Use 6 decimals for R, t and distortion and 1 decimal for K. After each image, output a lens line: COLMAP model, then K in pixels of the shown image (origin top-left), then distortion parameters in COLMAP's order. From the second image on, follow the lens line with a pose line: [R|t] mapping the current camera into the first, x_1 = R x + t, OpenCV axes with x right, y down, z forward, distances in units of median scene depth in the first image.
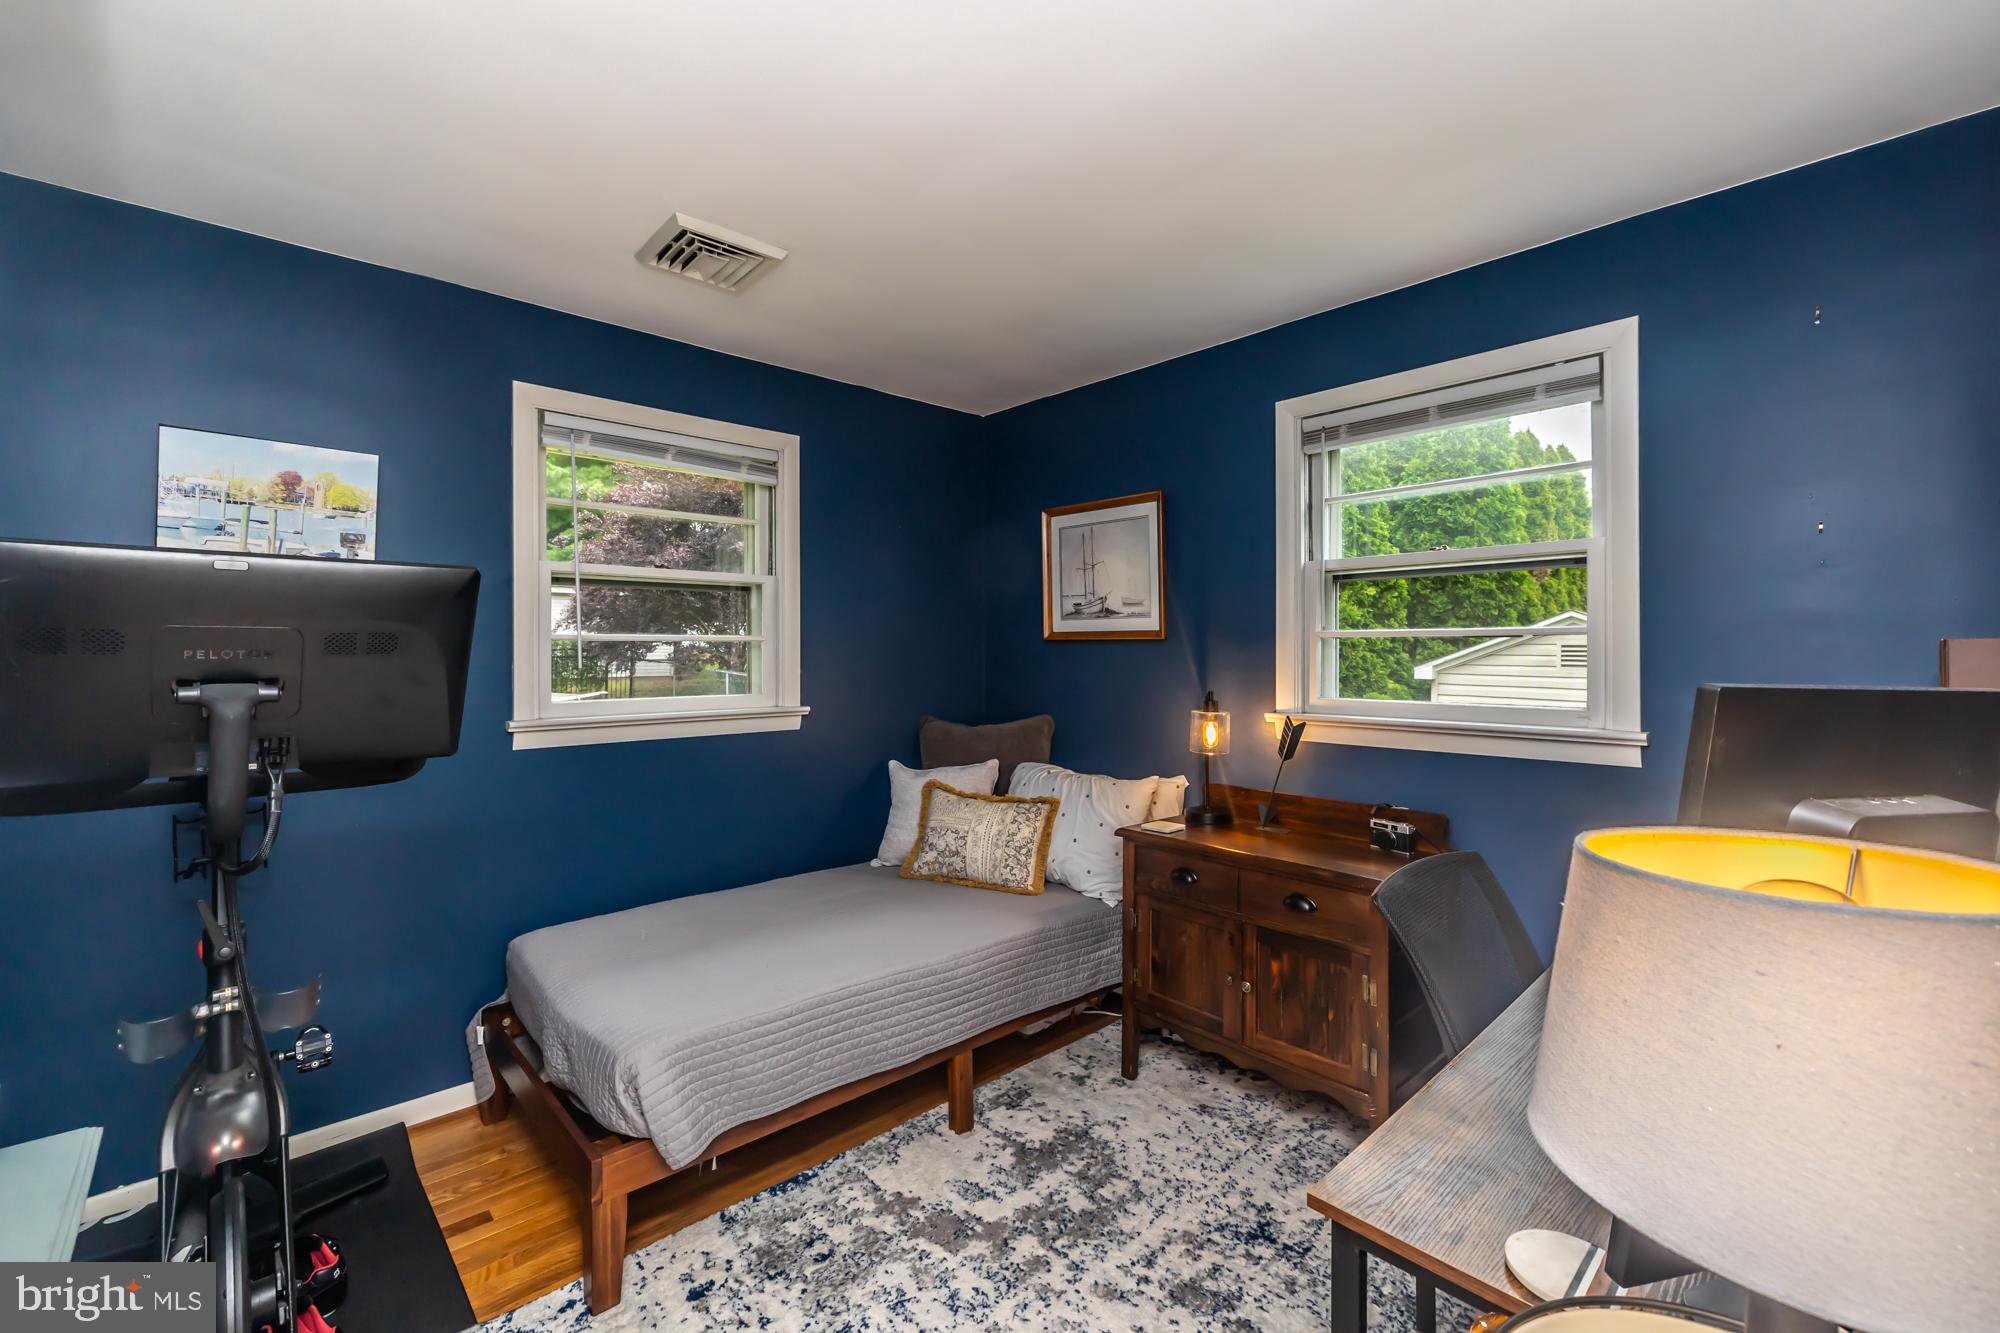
lens RADIAL K [[842.4, 0, 1000.0], [0, 842.4, 666.5], [0, 0, 1]] dist [-0.000305, -0.000375]
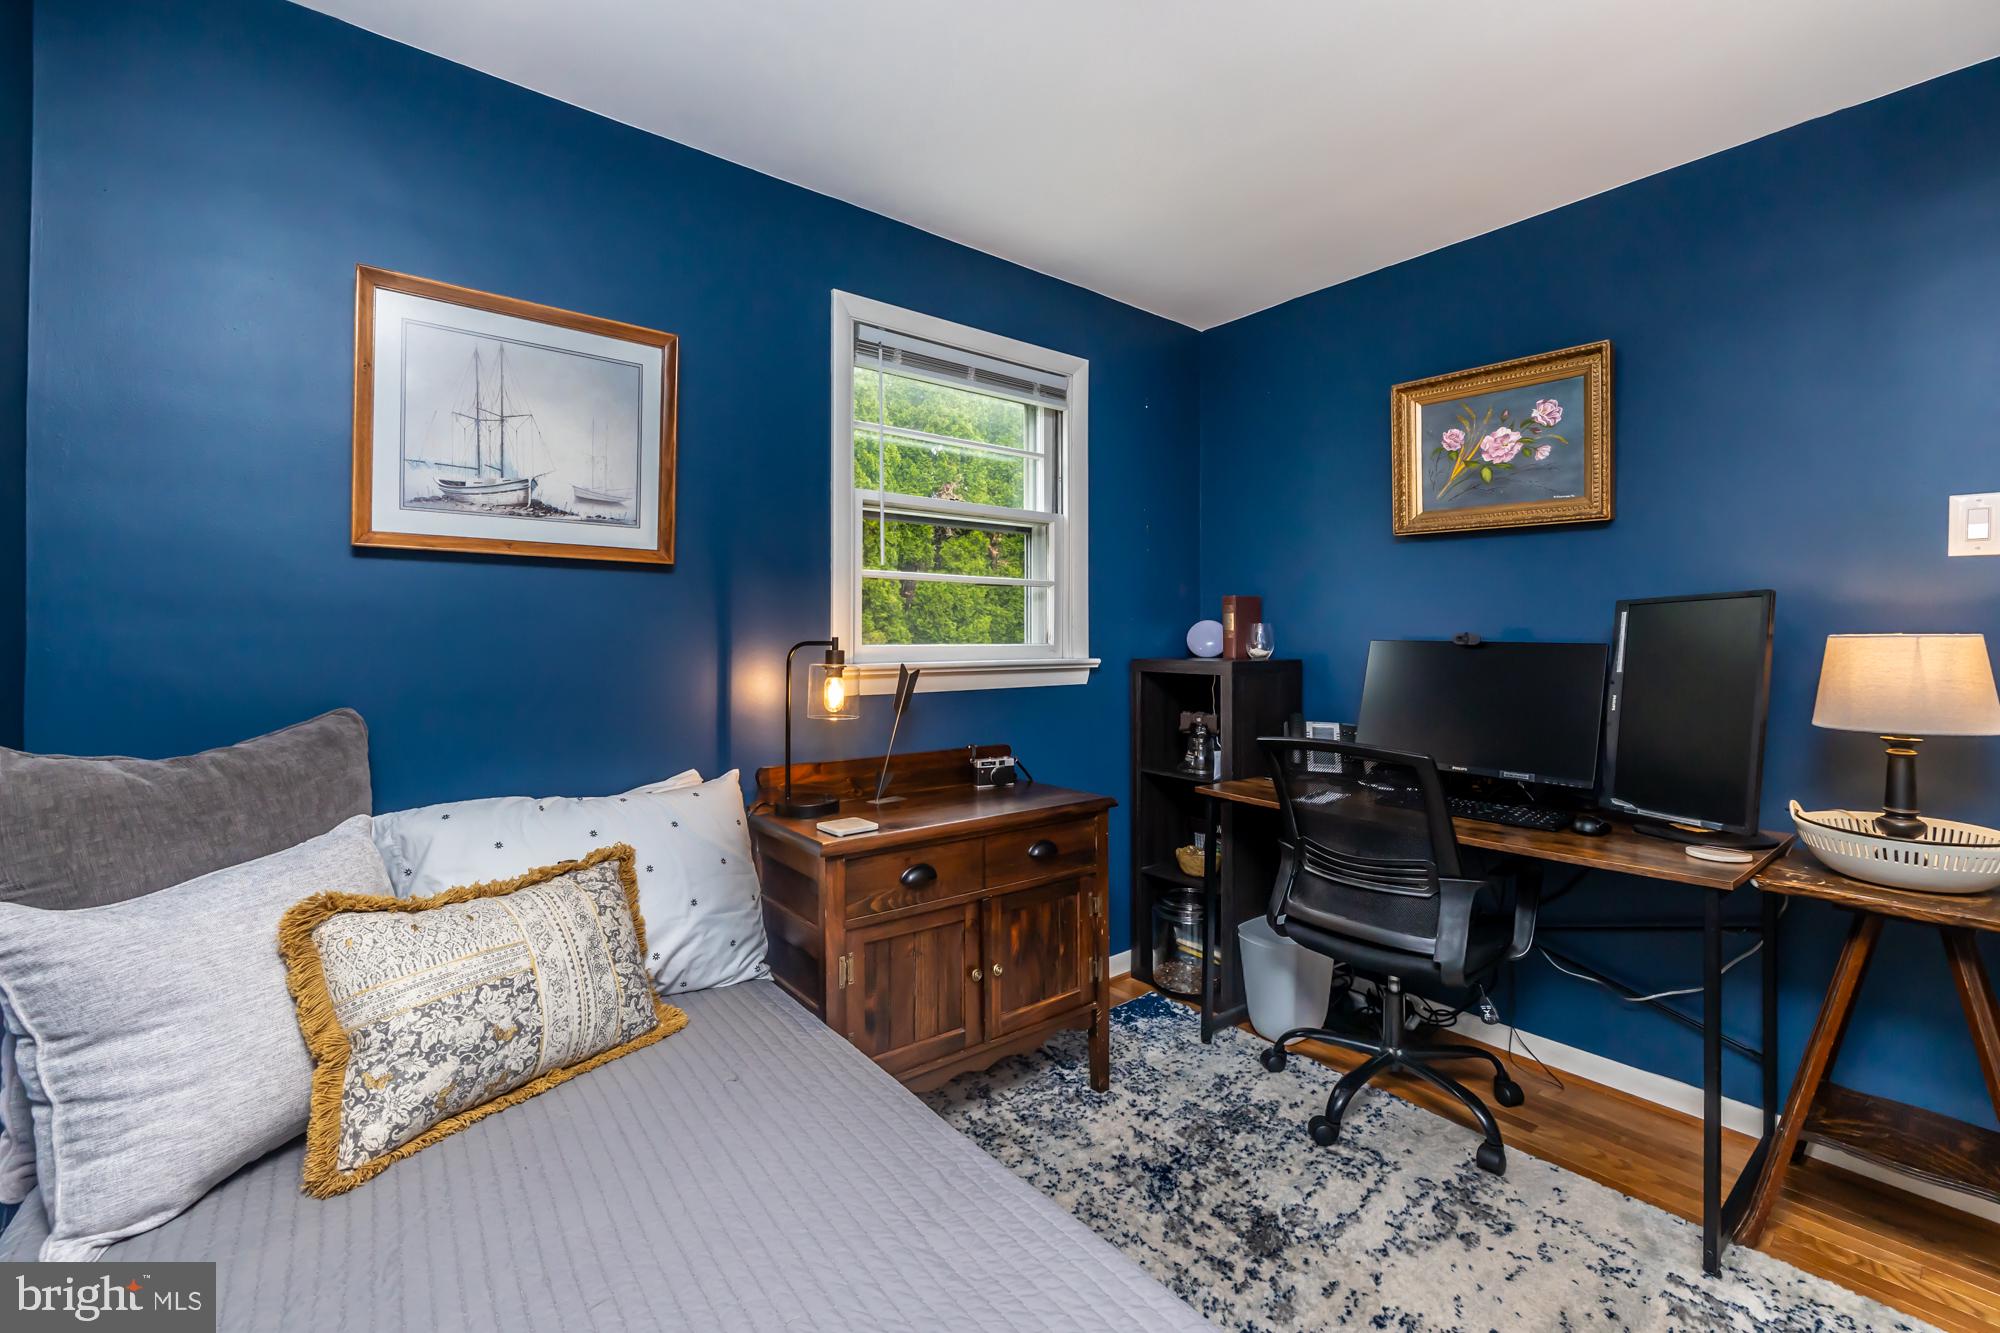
lens RADIAL K [[847.1, 0, 1001.5], [0, 847.1, 634.2], [0, 0, 1]] dist [-0.001094, 0.000076]
pose [[0.074143, 0.001327, 0.997247, -0.461080], [0.012333, 0.999921, -0.002247, 0.027307], [-0.997171, 0.012466, 0.074121, 0.731970]]
